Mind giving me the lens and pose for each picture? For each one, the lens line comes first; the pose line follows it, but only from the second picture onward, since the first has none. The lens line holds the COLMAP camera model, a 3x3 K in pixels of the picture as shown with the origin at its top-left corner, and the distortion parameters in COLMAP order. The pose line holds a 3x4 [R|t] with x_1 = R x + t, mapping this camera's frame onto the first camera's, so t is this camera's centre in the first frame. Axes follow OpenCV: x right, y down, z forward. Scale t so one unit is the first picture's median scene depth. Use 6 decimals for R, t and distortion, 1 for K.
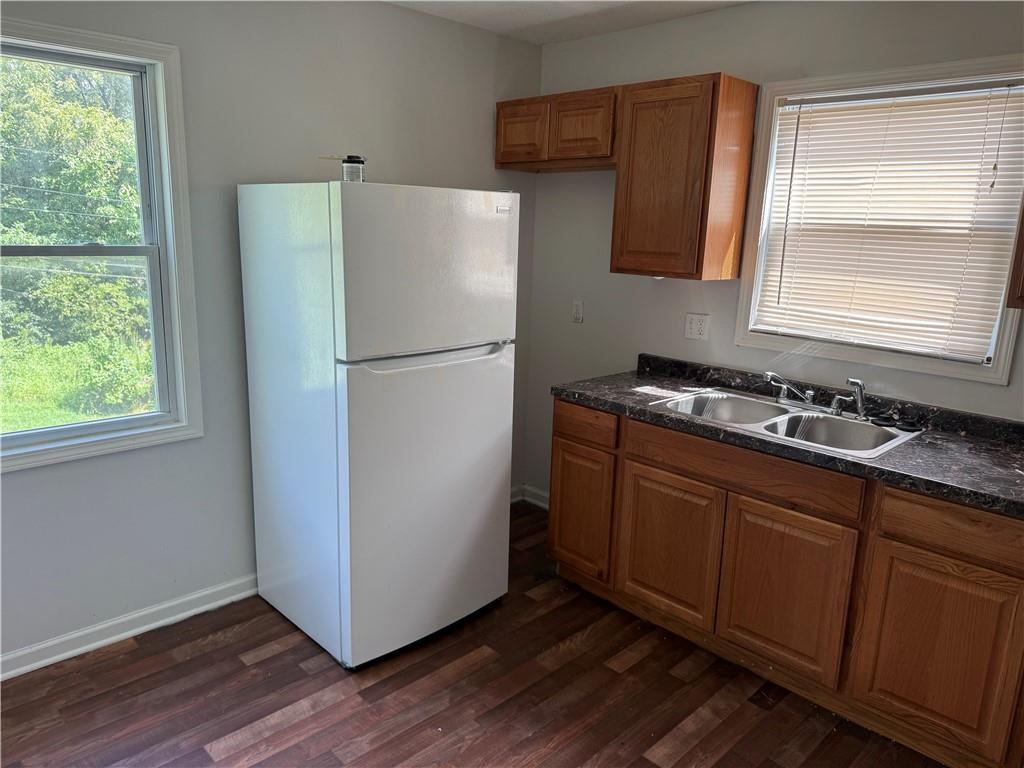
lens RADIAL K [[710.6, 0, 515.4], [0, 710.6, 374.2], [0, 0, 1]] dist [0.004475, -0.023492]
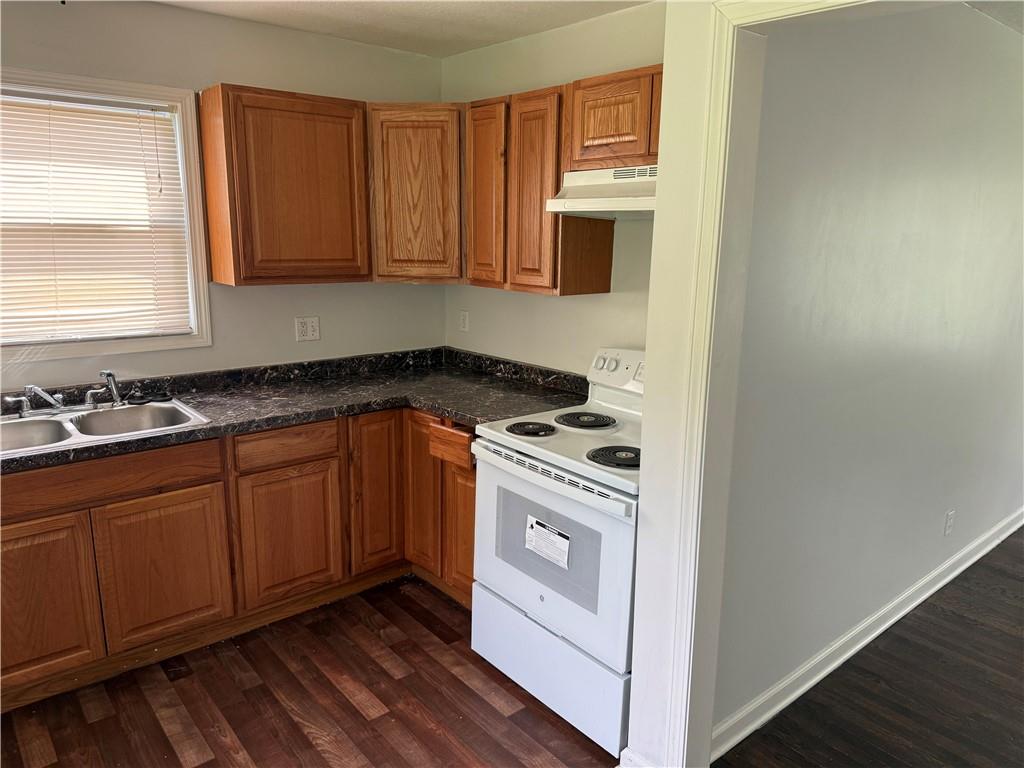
lens RADIAL K [[710.6, 0, 515.4], [0, 710.6, 374.2], [0, 0, 1]] dist [0.004475, -0.023492]
pose [[0.078365, -0.229348, 0.970185, -0.541226], [0.187926, 0.959129, 0.211555, -0.103880], [-0.979052, 0.165745, 0.118263, 0.295836]]
